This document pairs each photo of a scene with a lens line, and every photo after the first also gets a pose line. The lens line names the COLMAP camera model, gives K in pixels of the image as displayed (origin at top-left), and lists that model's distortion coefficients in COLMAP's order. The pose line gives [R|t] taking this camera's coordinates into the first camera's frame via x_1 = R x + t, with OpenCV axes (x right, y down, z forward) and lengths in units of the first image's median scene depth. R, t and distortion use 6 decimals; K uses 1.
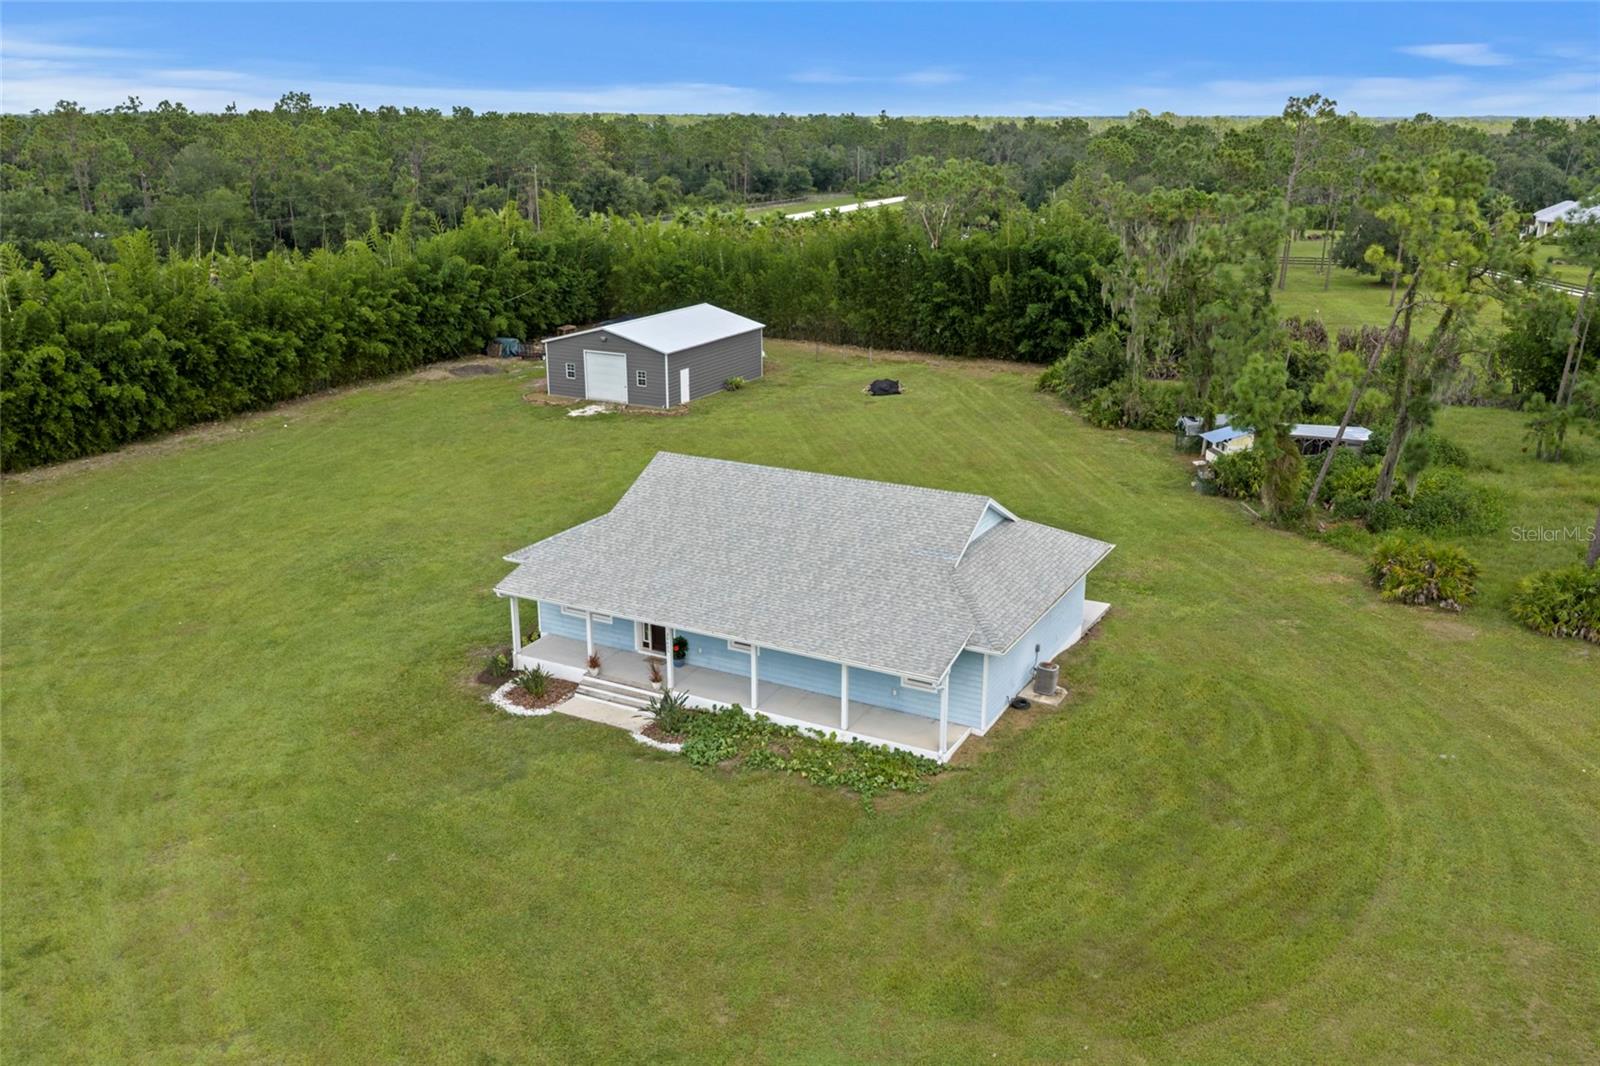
lens RADIAL K [[1315.3, 0, 800.0], [0, 1315.3, 533.0], [0, 0, 1]] dist [-0.005806, -0.002934]
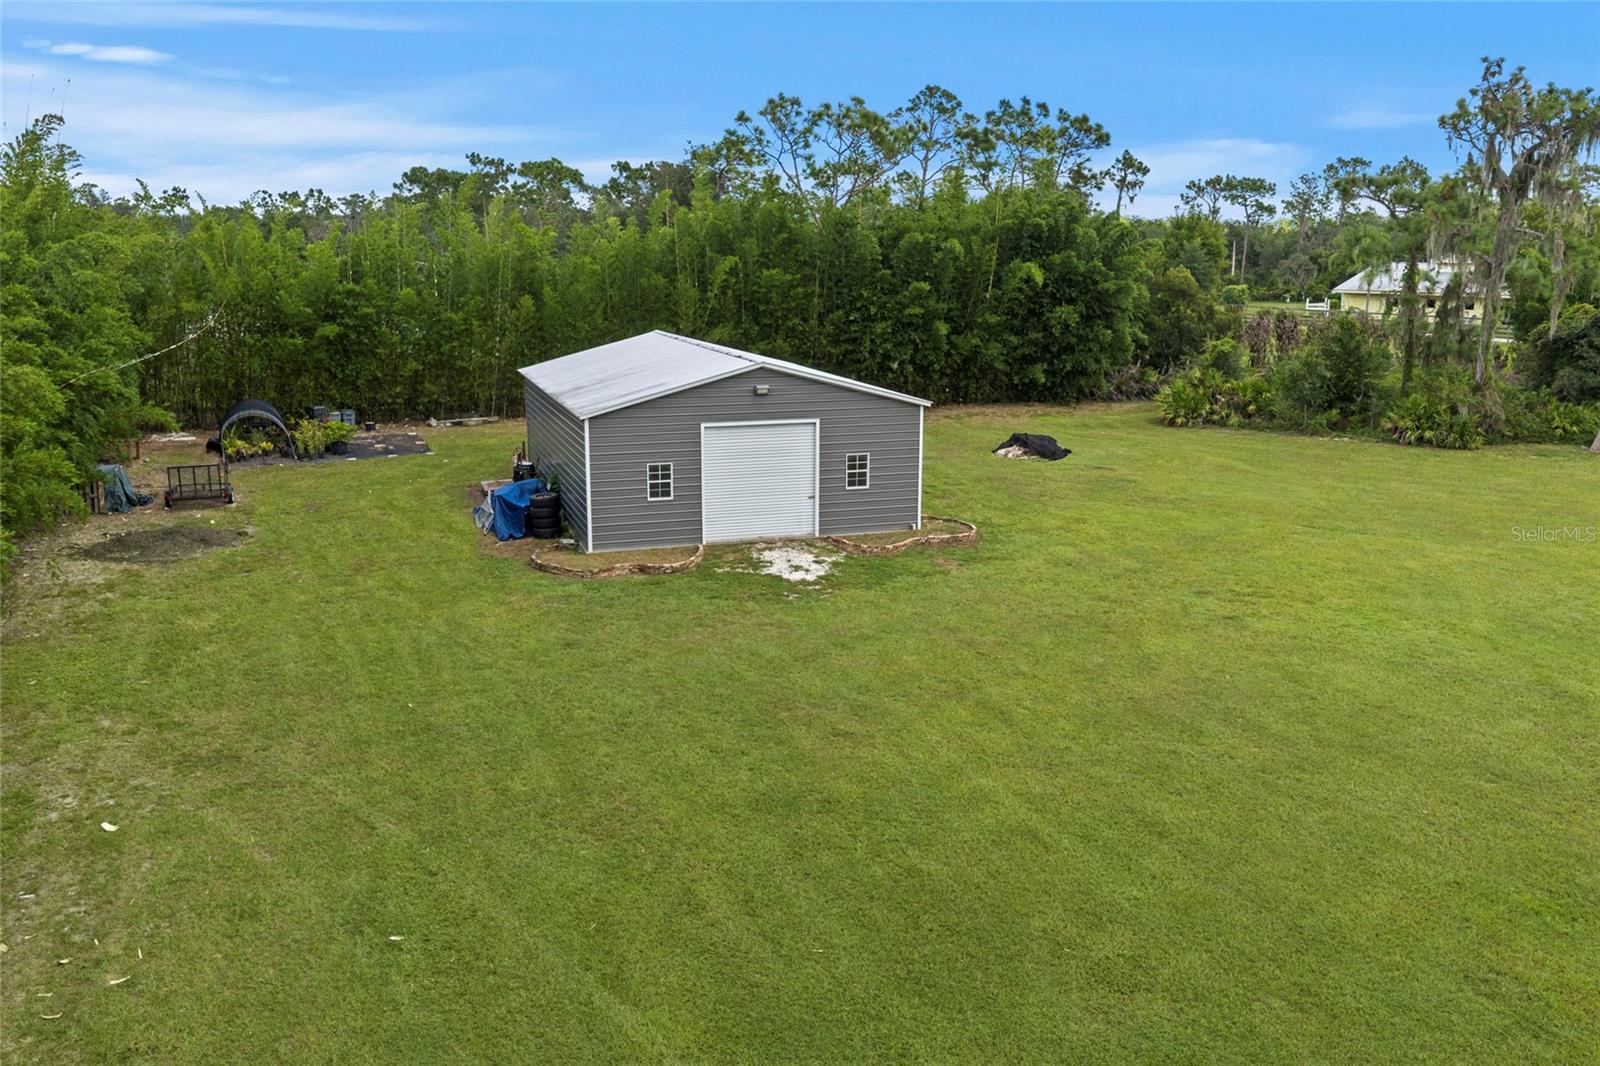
lens RADIAL K [[1315.1, 0, 799.2], [0, 1315.1, 567.6], [0, 0, 1]] dist [0.013798, 0.000459]
pose [[0.698040, -0.171004, 0.695340, -0.414103], [0.214832, 0.976345, 0.024446, -0.095426], [-0.683072, 0.132317, 0.718265, 0.666931]]
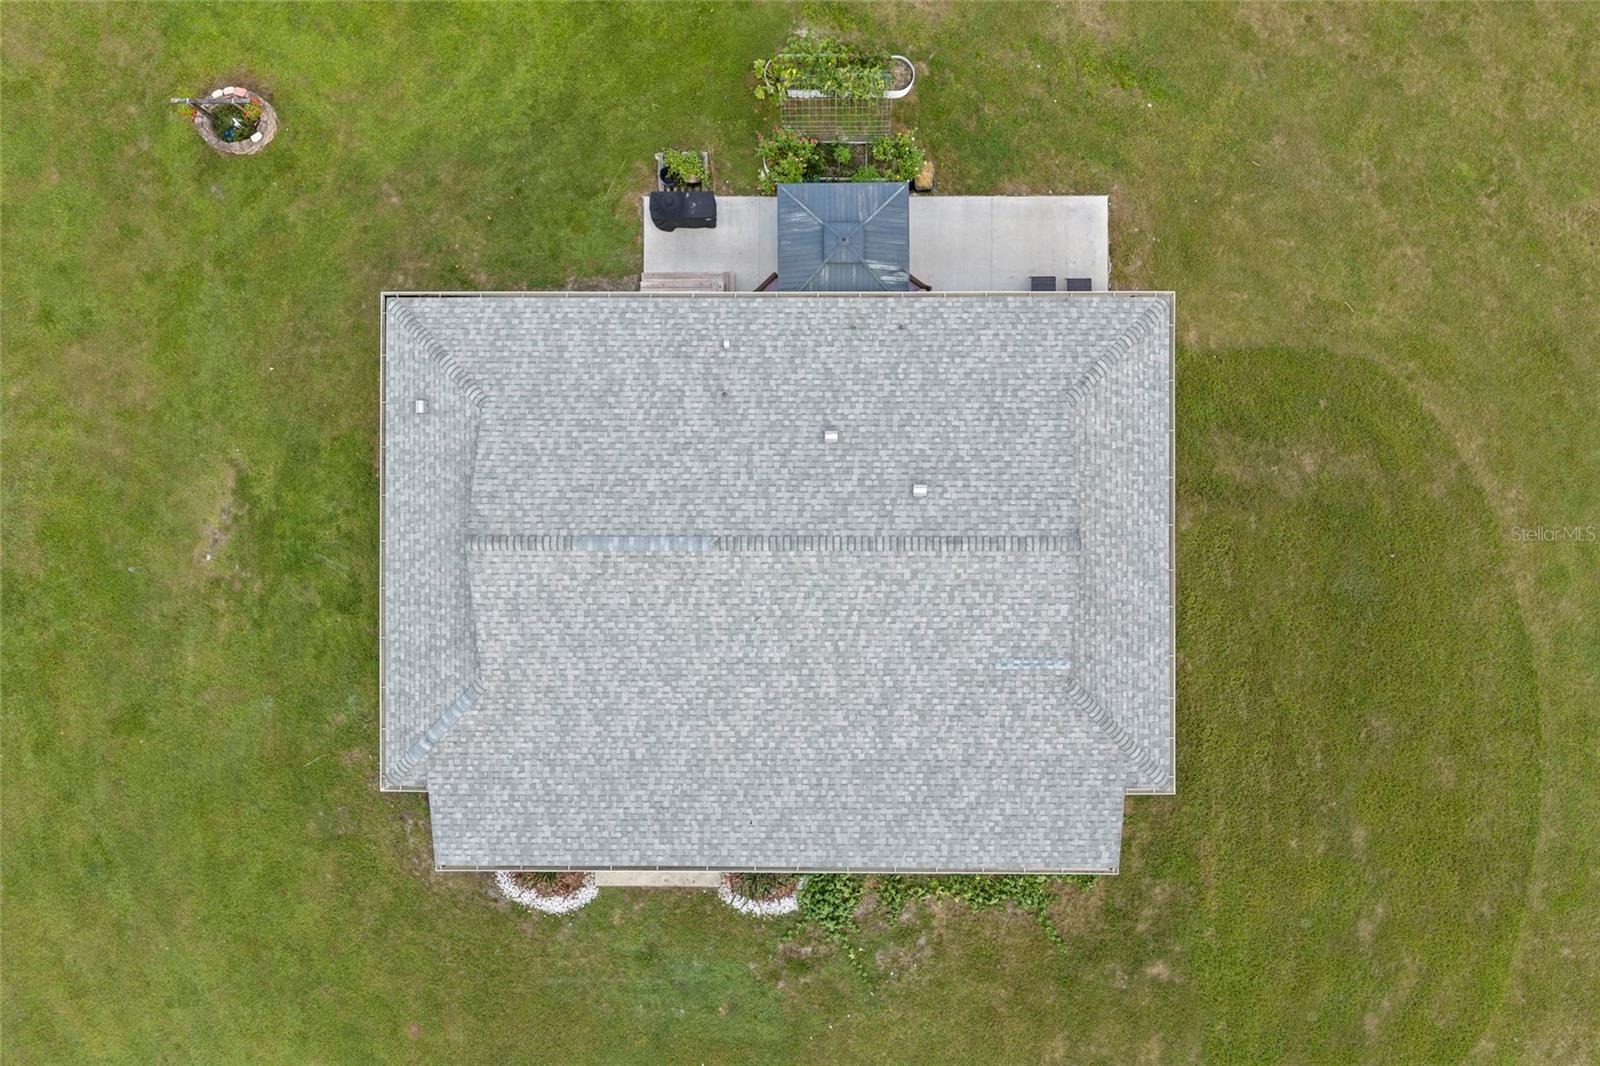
lens RADIAL K [[1315.1, 0, 799.2], [0, 1315.1, 567.6], [0, 0, 1]] dist [0.013798, 0.000459]
pose [[0.872293, -0.488625, 0.018733, 0.003859], [0.149356, 0.302718, 0.941305, -0.314179], [-0.465616, -0.818295, 0.337038, 0.371165]]
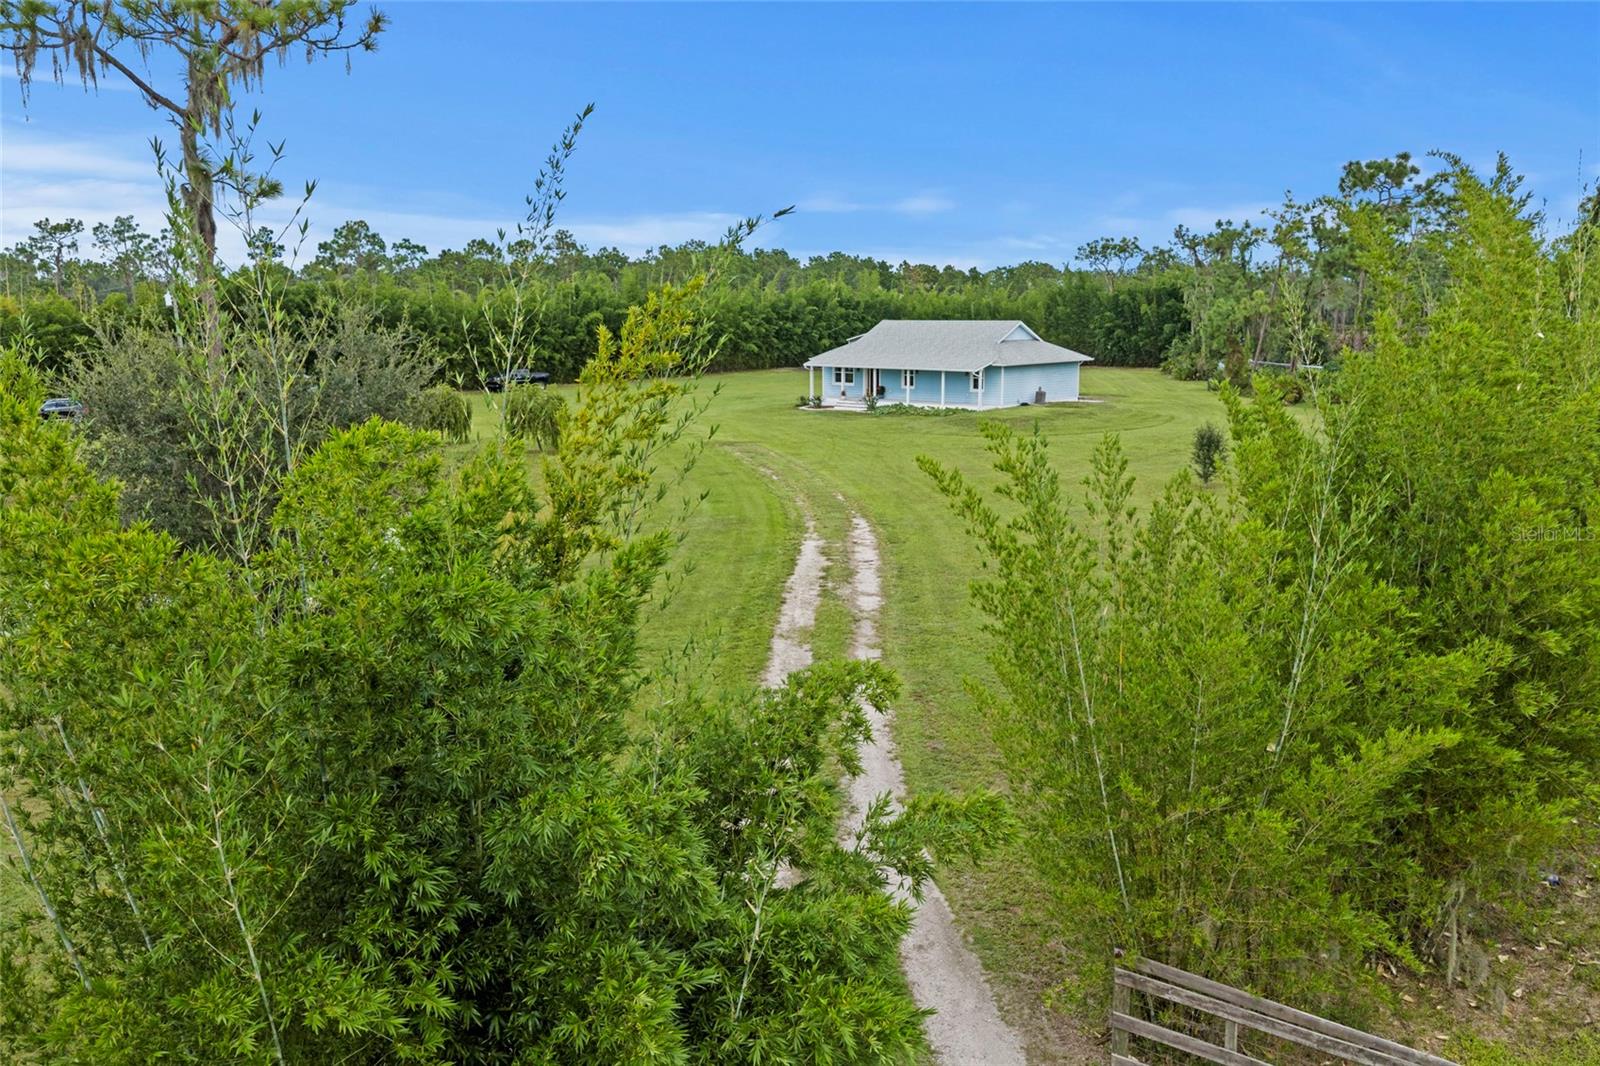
lens RADIAL K [[1315.1, 0, 799.2], [0, 1315.1, 567.6], [0, 0, 1]] dist [0.013798, 0.000459]
pose [[0.967291, 0.039447, -0.250583, 0.168677], [-0.066198, 0.992859, -0.099238, 0.300615], [0.244879, 0.112580, 0.962995, -0.567091]]
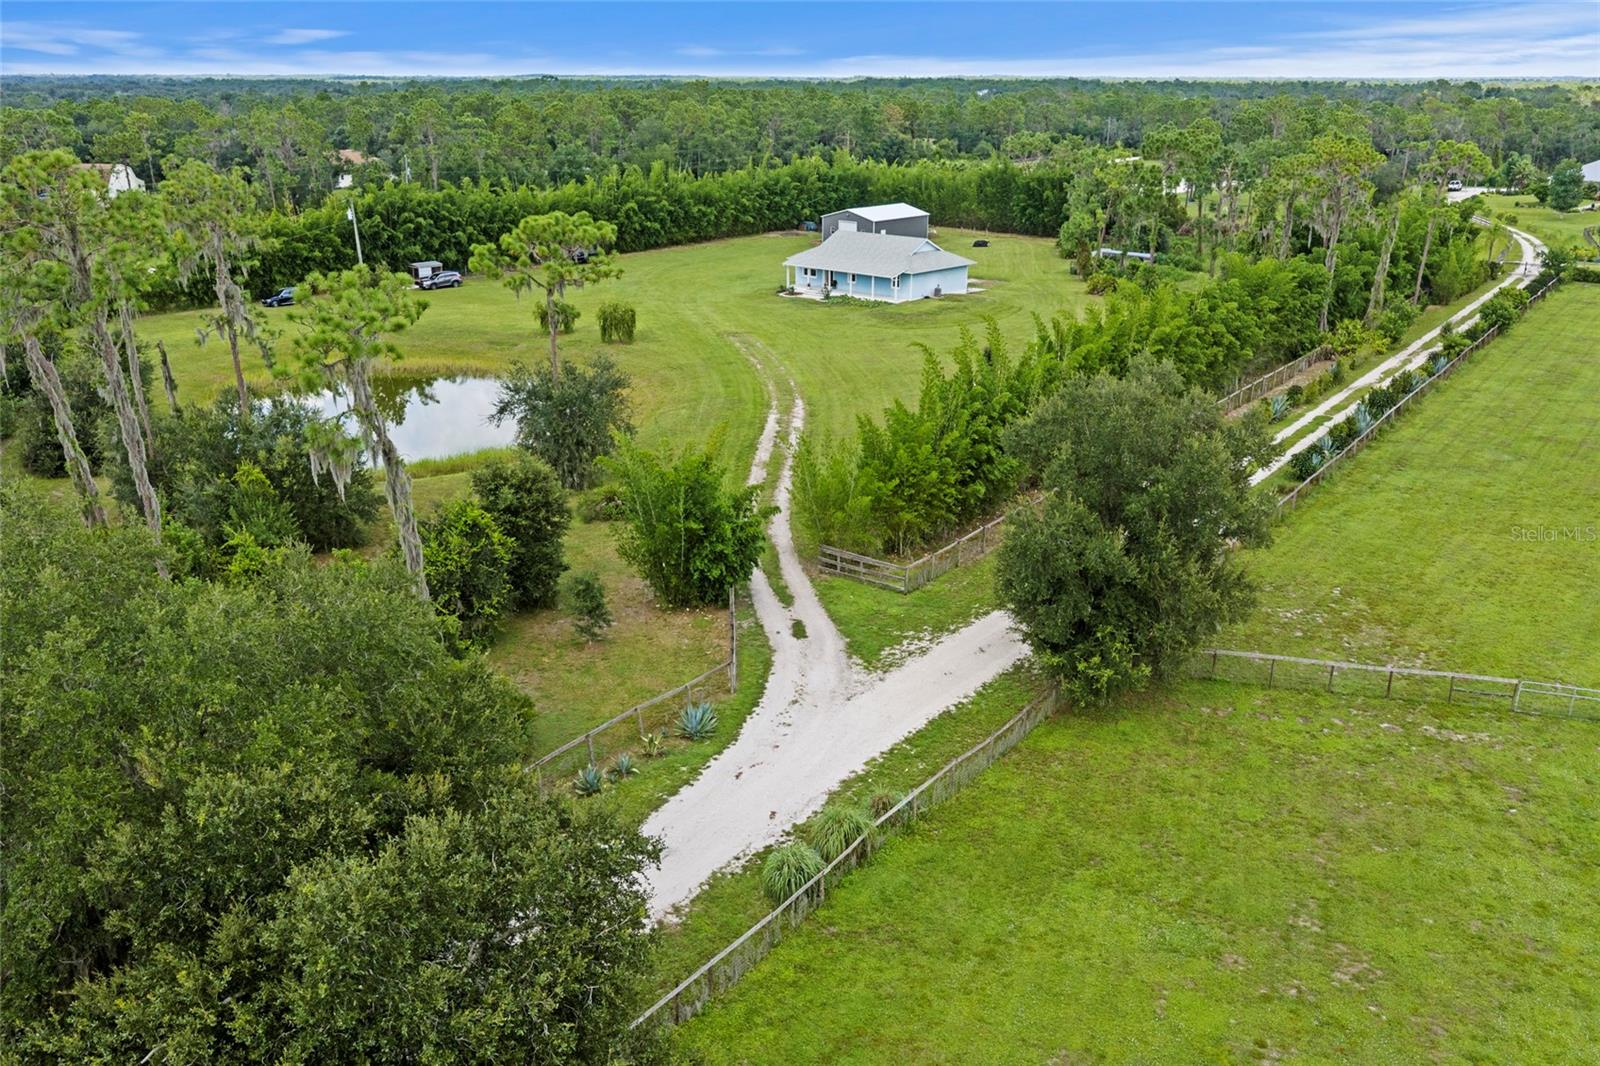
lens RADIAL K [[1315.1, 0, 799.2], [0, 1315.1, 567.6], [0, 0, 1]] dist [0.013798, 0.000459]
pose [[0.966856, 0.085859, -0.240454, 0.333096], [-0.073635, 0.995516, 0.059384, 0.297928], [0.244474, -0.039710, 0.968842, -1.110831]]
